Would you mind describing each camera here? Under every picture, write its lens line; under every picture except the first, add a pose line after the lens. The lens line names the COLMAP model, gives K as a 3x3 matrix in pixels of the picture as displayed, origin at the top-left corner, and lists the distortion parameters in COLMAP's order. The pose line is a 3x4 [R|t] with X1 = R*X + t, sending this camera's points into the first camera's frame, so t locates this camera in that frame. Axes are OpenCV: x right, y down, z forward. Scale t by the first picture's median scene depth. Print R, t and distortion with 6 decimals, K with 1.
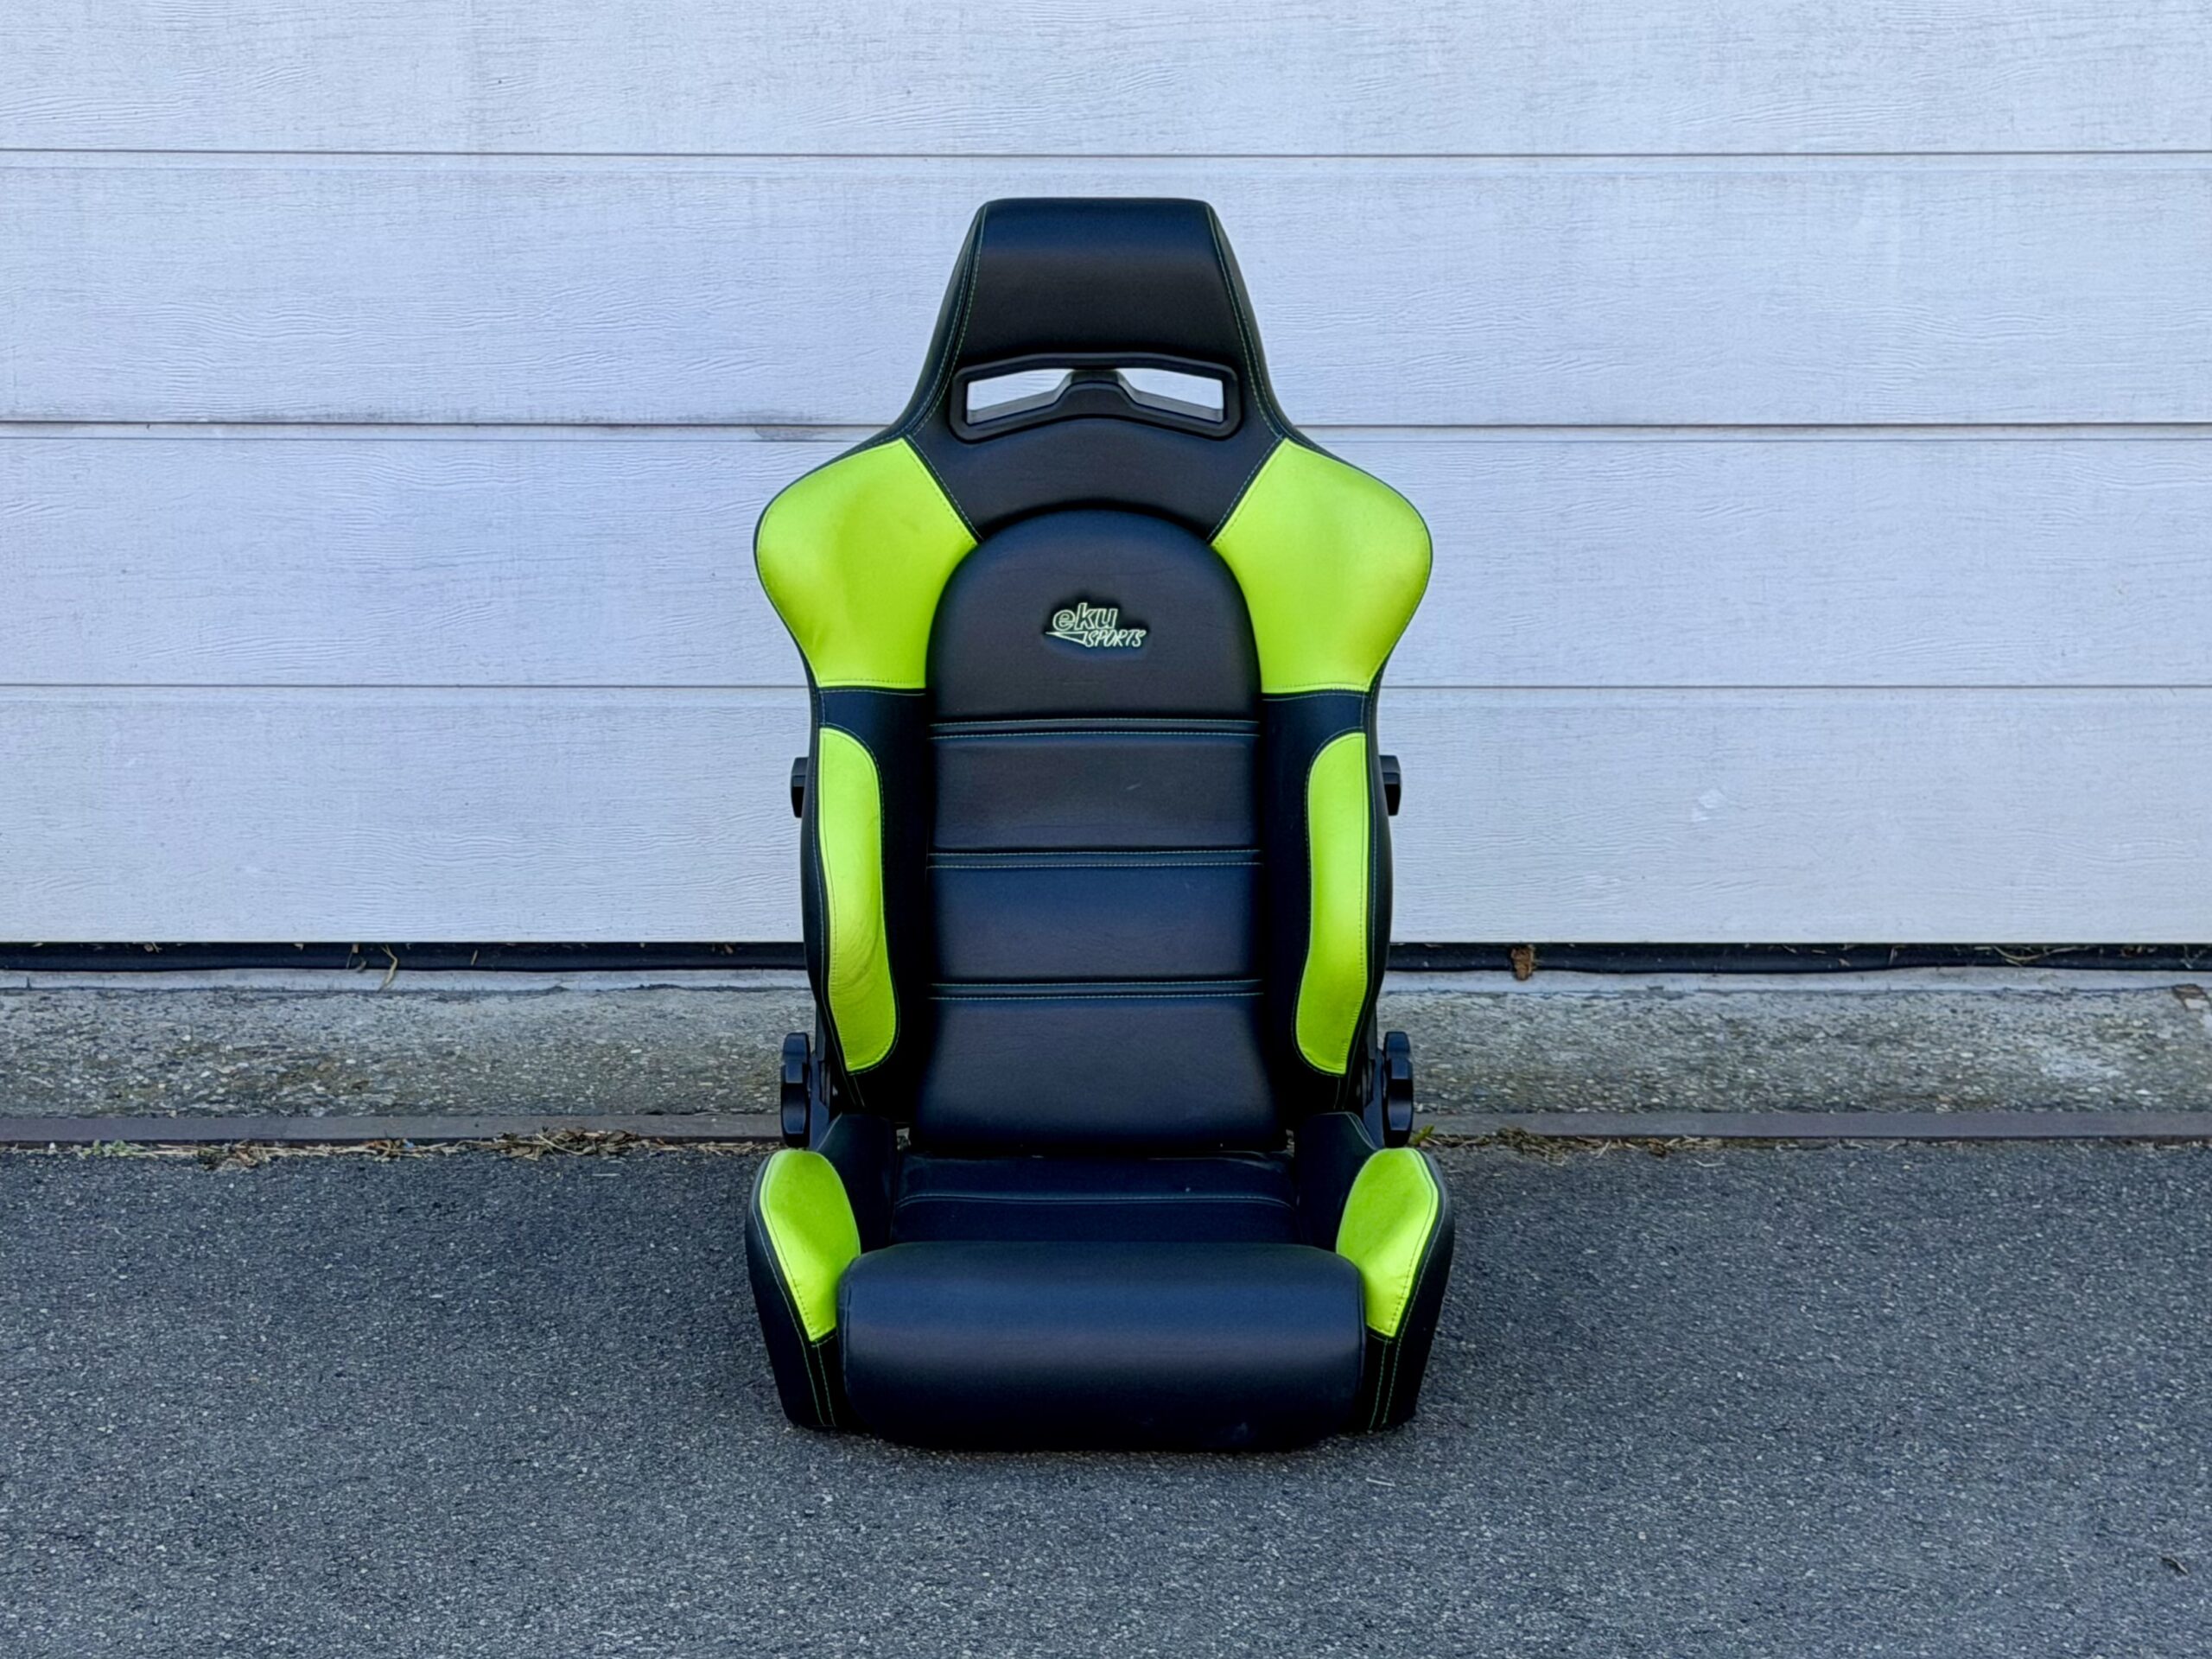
lens RADIAL K [[4354.1, 0, 1103.5], [0, 4354.1, 925.9], [0, 0, 1]] dist [0.099085, 0.149620]
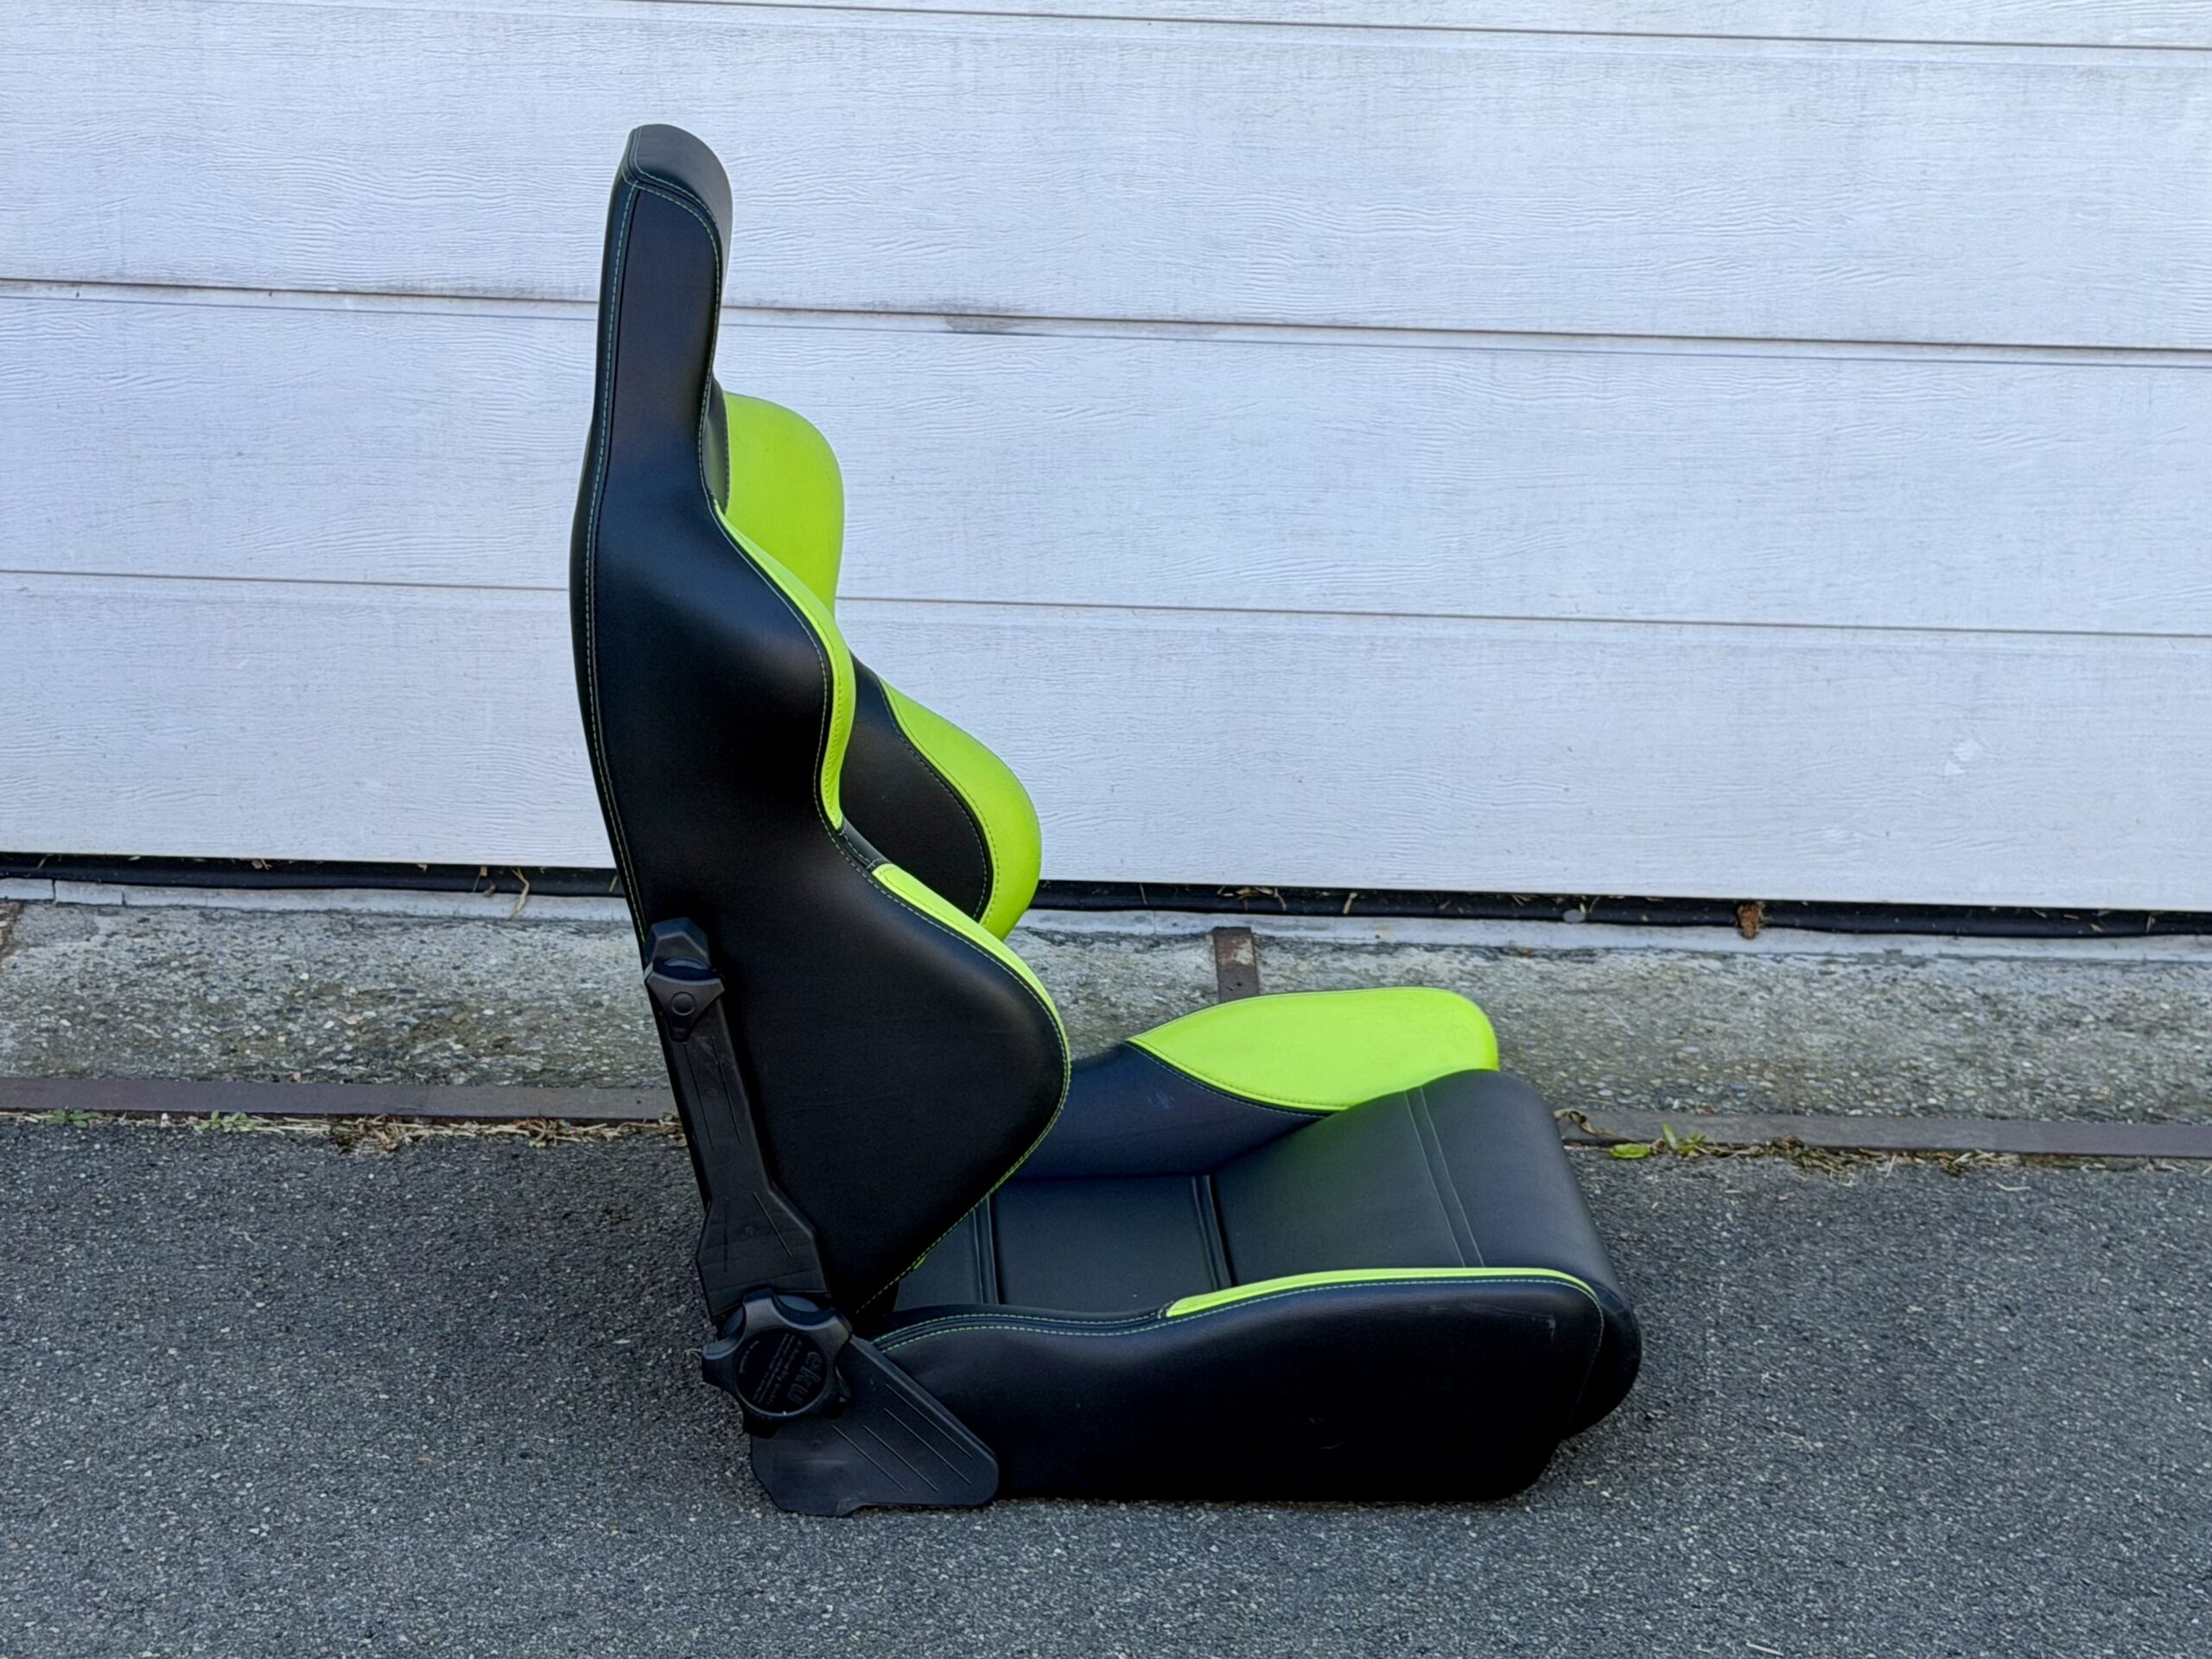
lens RADIAL K [[3891.5, 0, 1097.5], [0, 3891.5, 882.3], [0, 0, 1]] dist [0.117567, 0.027081]
pose [[0.999098, 0.027157, 0.032649, -0.072670], [-0.029221, 0.997491, 0.064481, -0.051220], [-0.030815, -0.065377, 0.997385, 0.188444]]
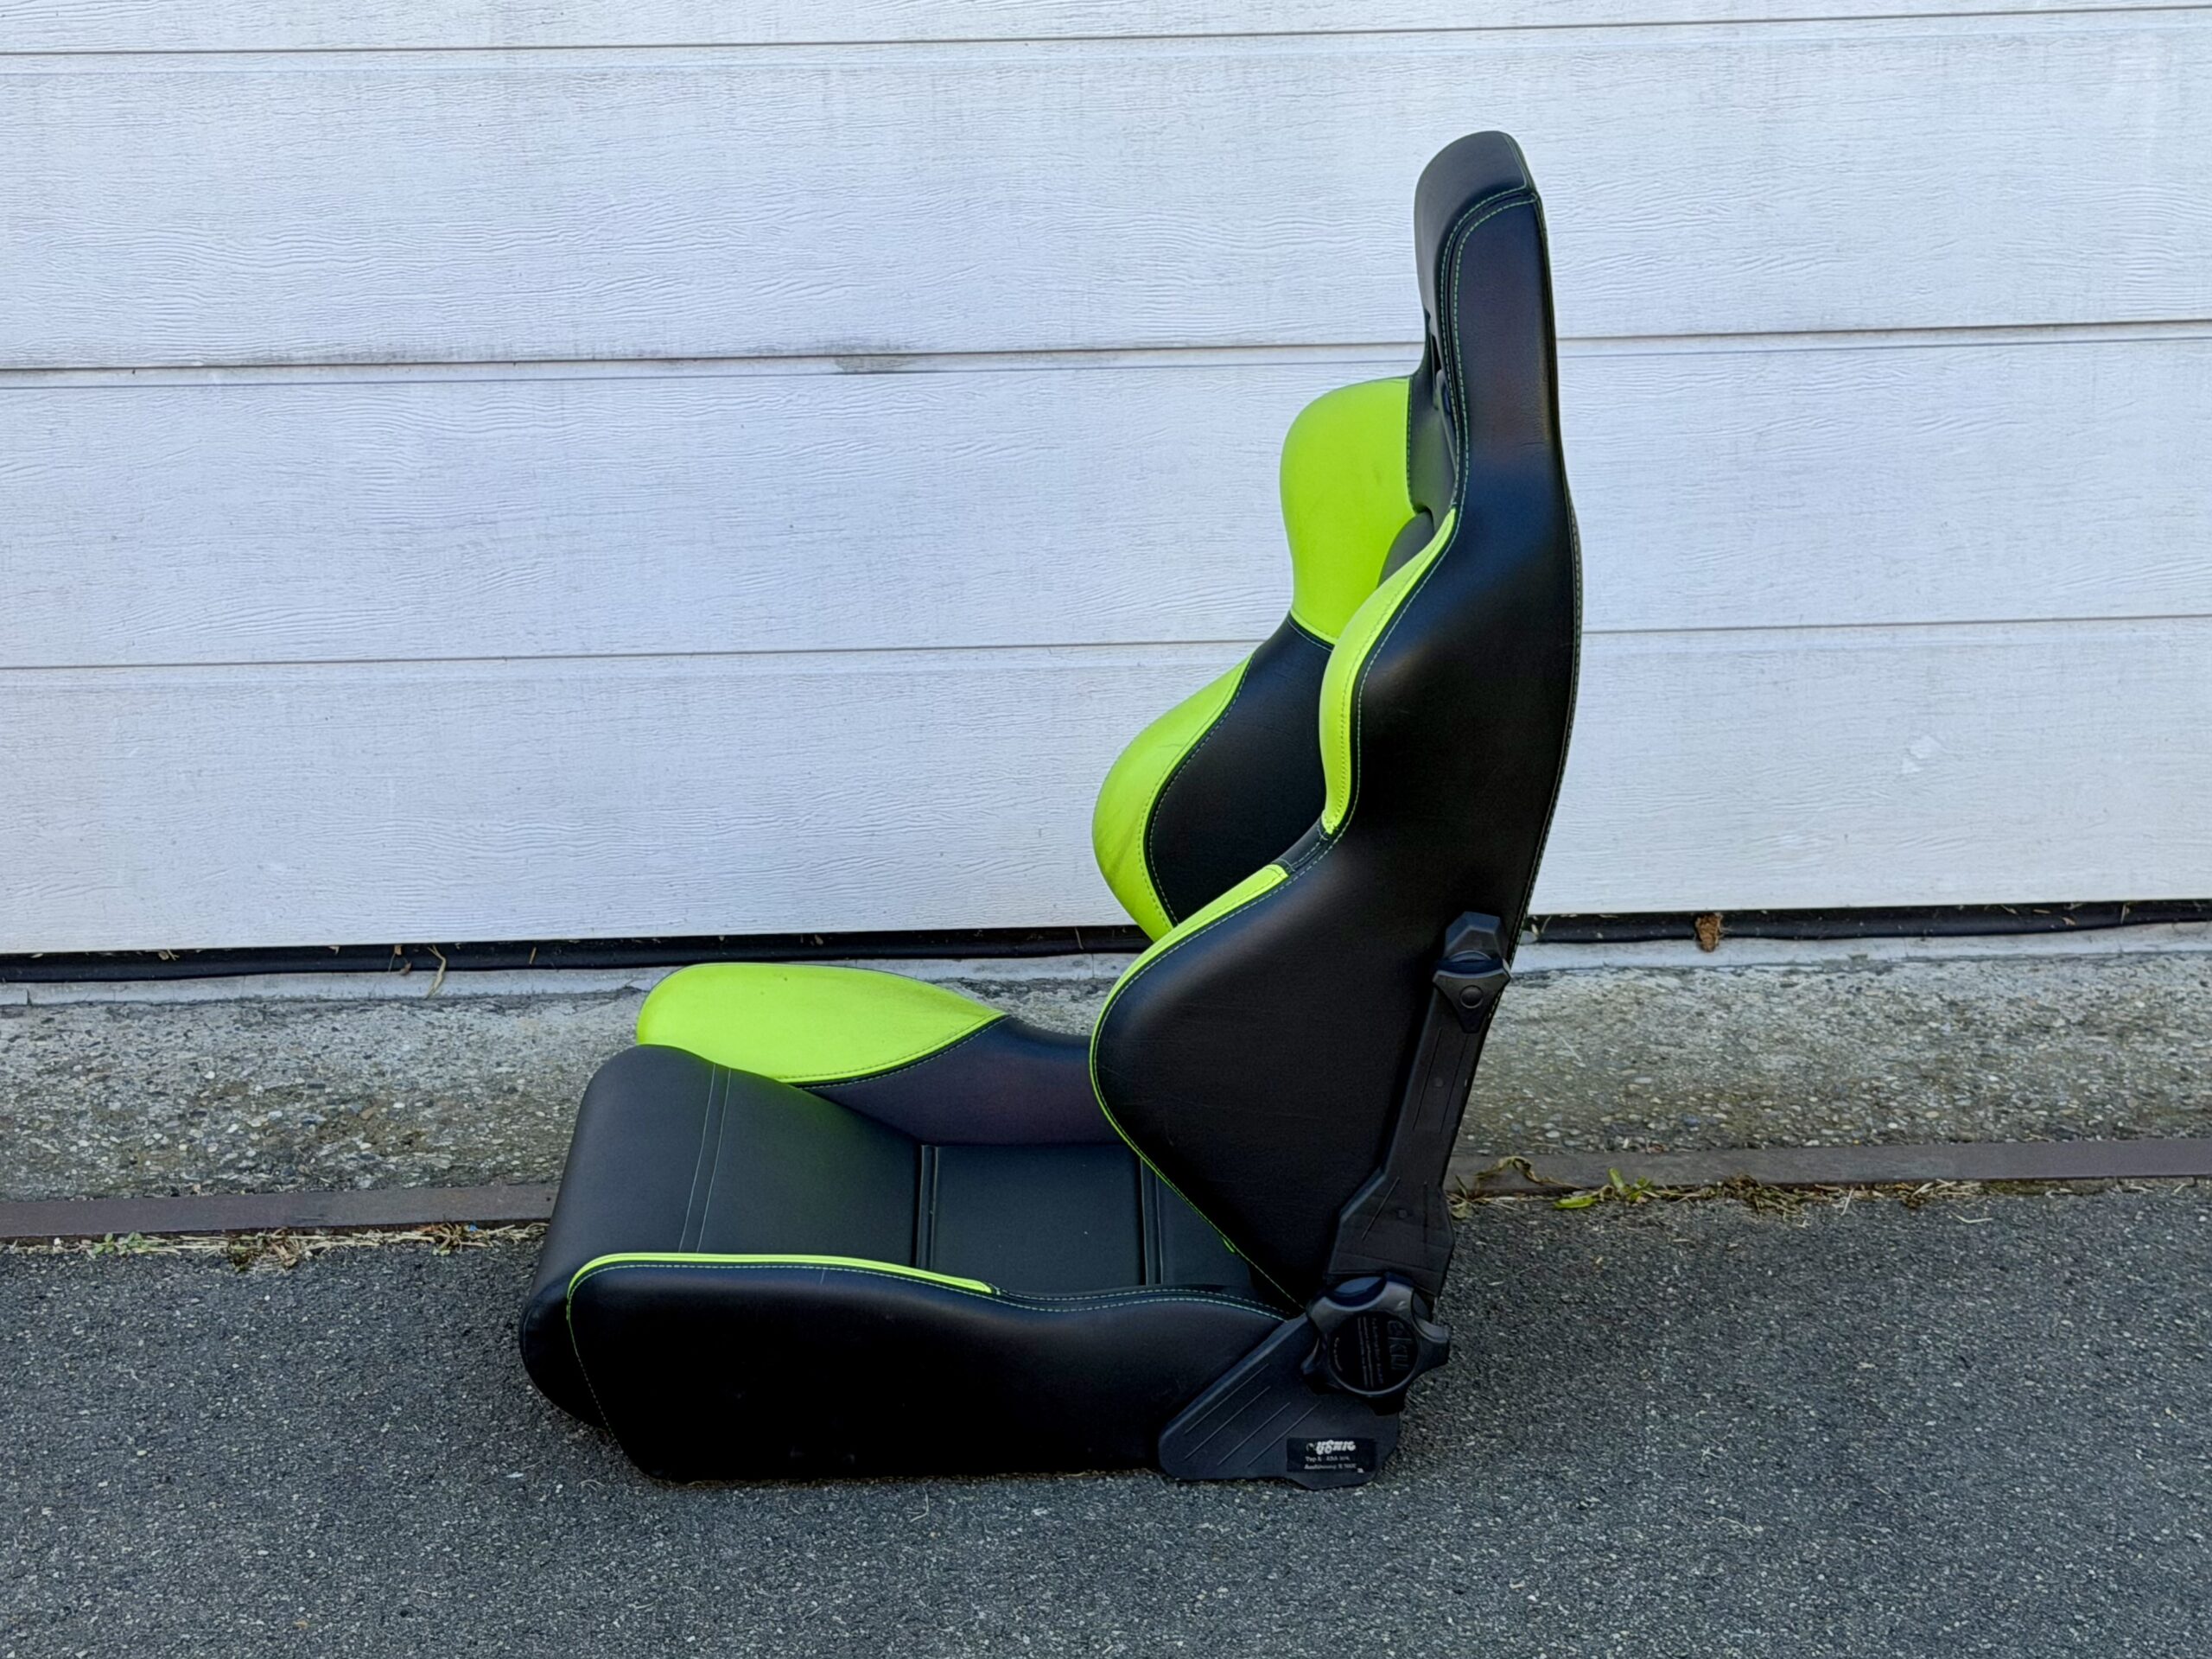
lens RADIAL K [[3882.6, 0, 1113.0], [0, 3882.6, 896.1], [0, 0, 1]] dist [0.118305, 0.014110]
pose [[0.999612, -0.024334, 0.013532, -0.038128], [0.022961, 0.995334, 0.093716, -0.080128], [-0.015750, -0.093369, 0.995507, 0.219526]]
